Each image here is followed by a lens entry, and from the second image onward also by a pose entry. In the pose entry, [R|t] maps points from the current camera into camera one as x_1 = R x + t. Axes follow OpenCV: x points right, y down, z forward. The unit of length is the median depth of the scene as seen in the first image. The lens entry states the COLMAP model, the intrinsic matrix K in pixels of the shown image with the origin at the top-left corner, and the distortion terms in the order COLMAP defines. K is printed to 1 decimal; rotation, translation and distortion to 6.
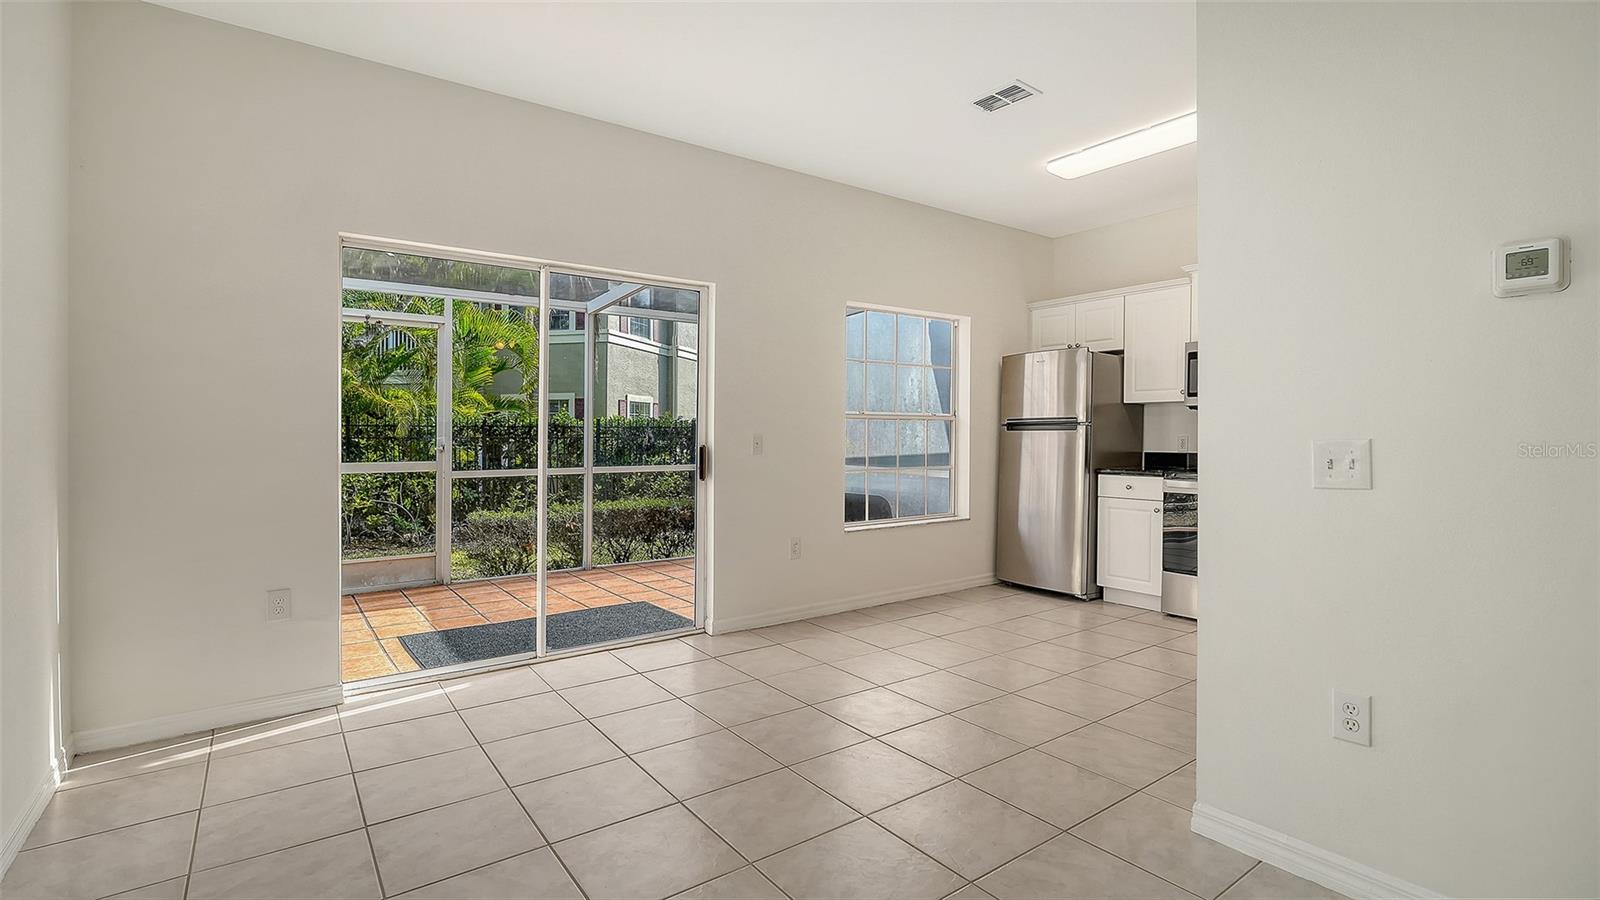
lens RADIAL K [[730.0, 0, 795.8], [0, 730.0, 446.3], [0, 0, 1]] dist [-0.000289, -0.000115]
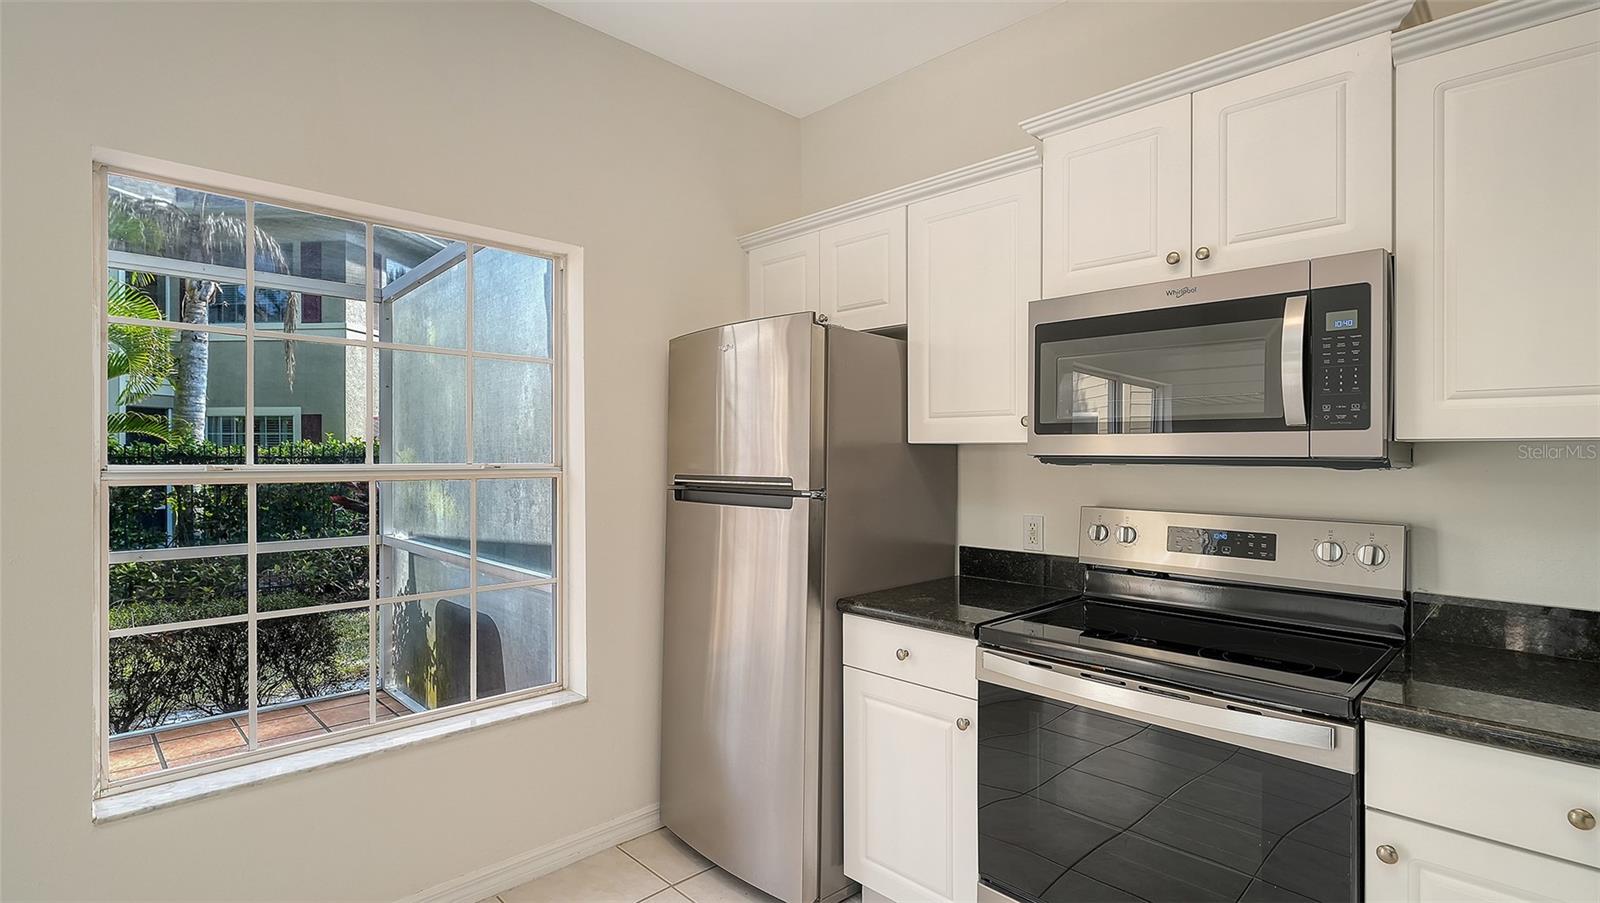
lens RADIAL K [[755.2, 0, 800.0], [0, 755.2, 451.5], [0, 0, 1]] dist [-0.002731, -0.000387]
pose [[0.989389, 0.002988, 0.145257, 0.299755], [-0.000514, 0.999854, -0.017070, -0.044339], [-0.145287, 0.016814, 0.989247, 0.523244]]
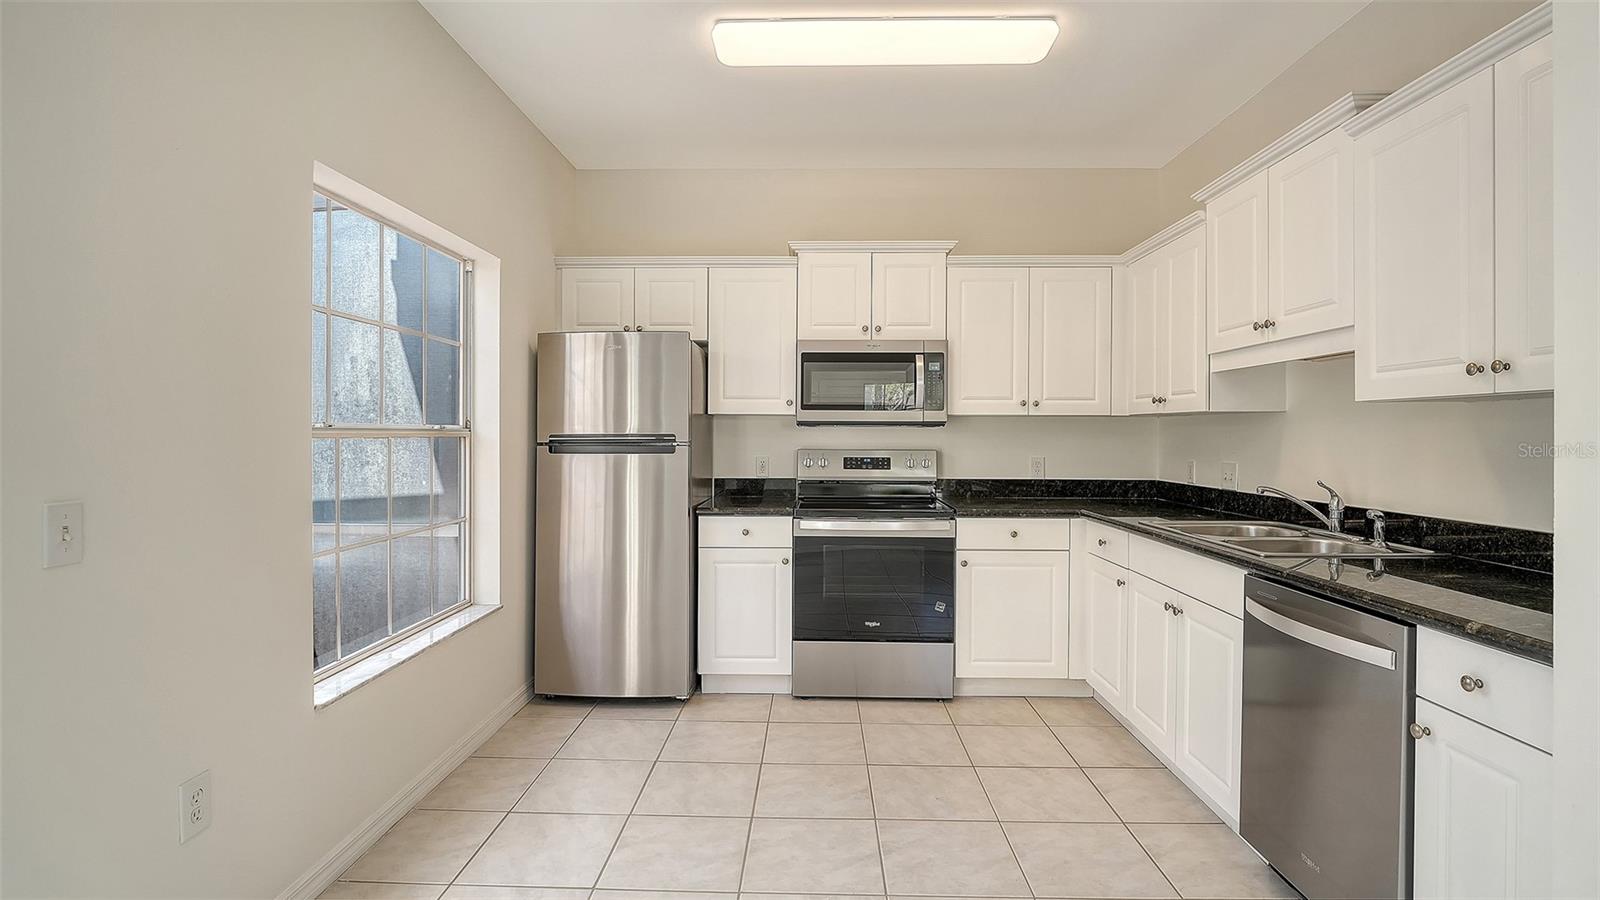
lens RADIAL K [[742.9, 0, 797.0], [0, 742.9, 447.1], [0, 0, 1]] dist [-0.017749, 0.000026]
pose [[0.605203, -0.011293, 0.795991, -0.087211], [0.010767, 0.999924, 0.006000, -0.028665], [-0.795998, 0.004939, 0.605279, 0.455680]]
